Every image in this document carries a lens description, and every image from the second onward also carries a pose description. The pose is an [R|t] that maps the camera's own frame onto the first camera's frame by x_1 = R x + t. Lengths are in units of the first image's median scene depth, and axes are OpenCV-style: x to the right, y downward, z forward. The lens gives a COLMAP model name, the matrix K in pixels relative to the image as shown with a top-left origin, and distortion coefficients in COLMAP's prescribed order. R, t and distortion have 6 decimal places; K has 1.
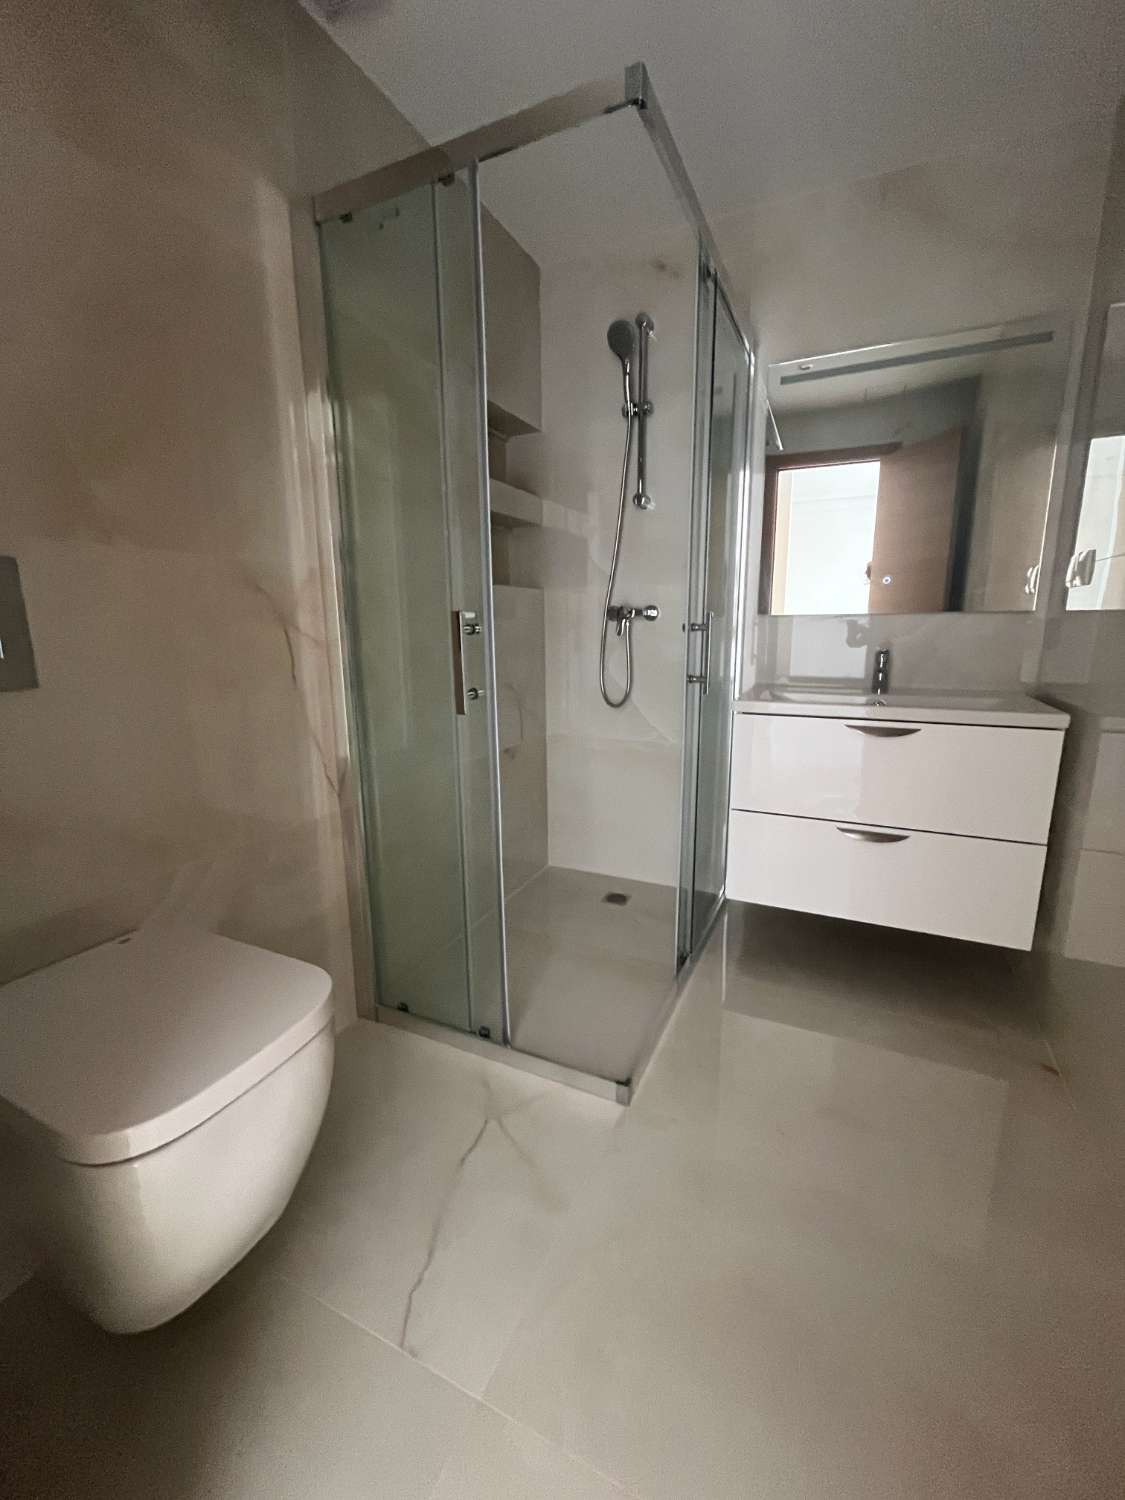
lens RADIAL K [[606.8, 0, 564.2], [0, 606.8, 754.8], [0, 0, 1]] dist [-0.007559, 0.000609]
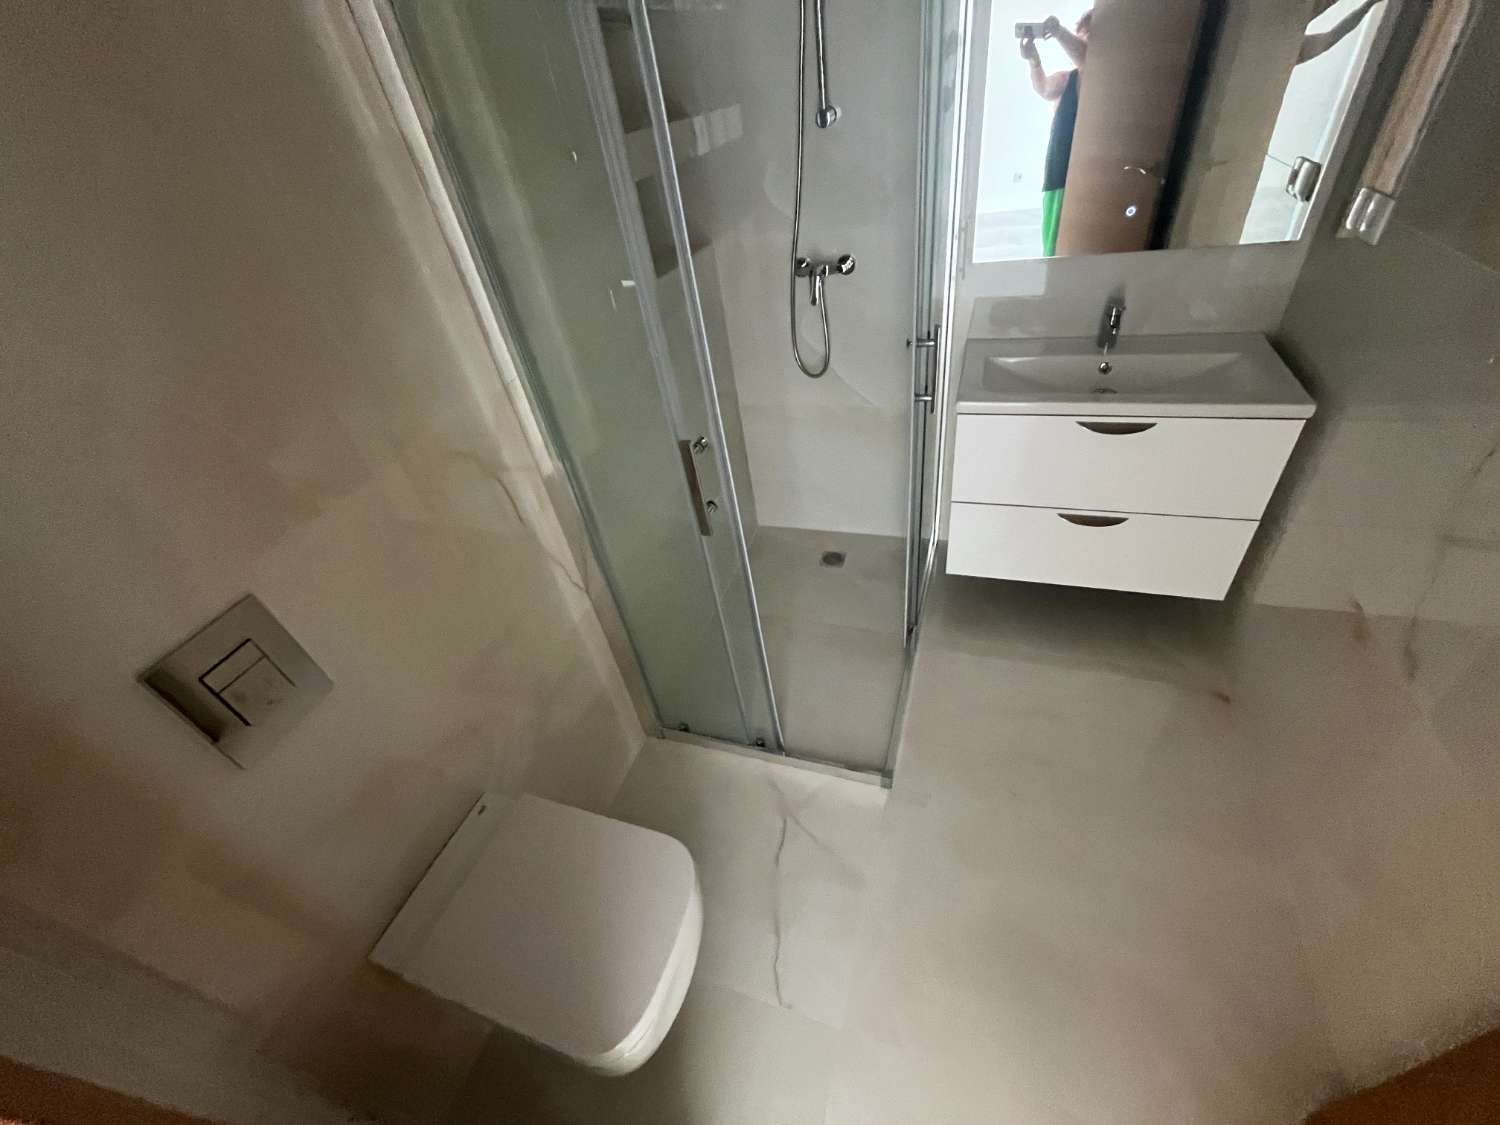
lens RADIAL K [[606.8, 0, 747.9], [0, 606.8, 571.3], [0, 0, 1]] dist [-0.007559, 0.000609]
pose [[0.985445, -0.169907, -0.005388, -0.088827], [0.154160, 0.879855, 0.449544, -0.366529], [-0.071640, -0.443831, 0.893242, 0.078047]]
